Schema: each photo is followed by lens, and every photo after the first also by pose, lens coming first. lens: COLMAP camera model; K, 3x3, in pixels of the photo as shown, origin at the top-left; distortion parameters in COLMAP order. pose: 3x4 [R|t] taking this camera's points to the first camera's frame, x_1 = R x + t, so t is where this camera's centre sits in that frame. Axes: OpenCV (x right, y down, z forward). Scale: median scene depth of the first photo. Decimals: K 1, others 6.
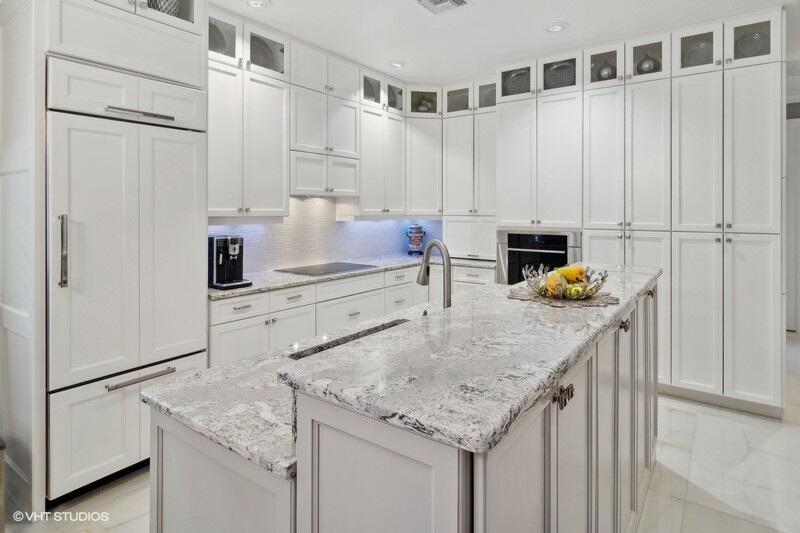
lens RADIAL K [[450.1, 0, 397.8], [0, 450.1, 209.4], [0, 0, 1]] dist [0.003724, 0.000718]
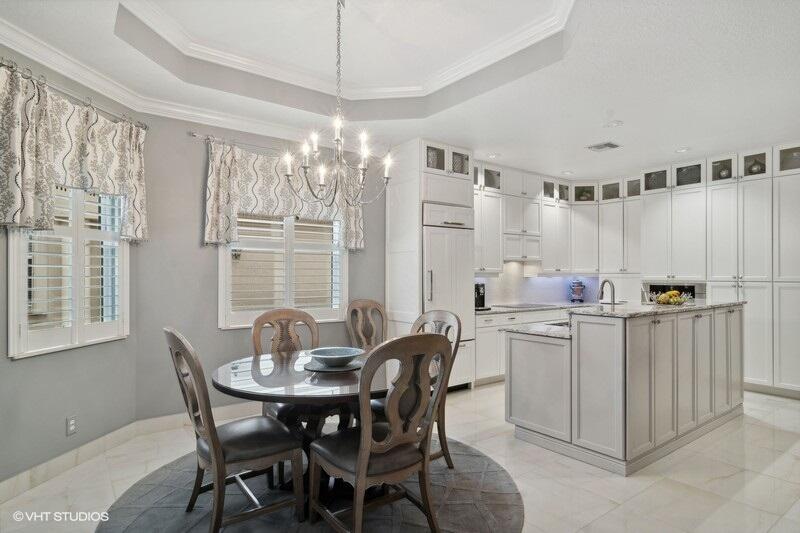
lens RADIAL K [[446.9, 0, 397.1], [0, 446.9, 273.4], [0, 0, 1]] dist [0.002404, 0.001953]
pose [[0.955948, -0.003025, -0.293520, -0.122877], [0.003132, 0.999995, -0.000106, 0.015385], [0.293519, -0.000818, 0.955953, -0.685095]]
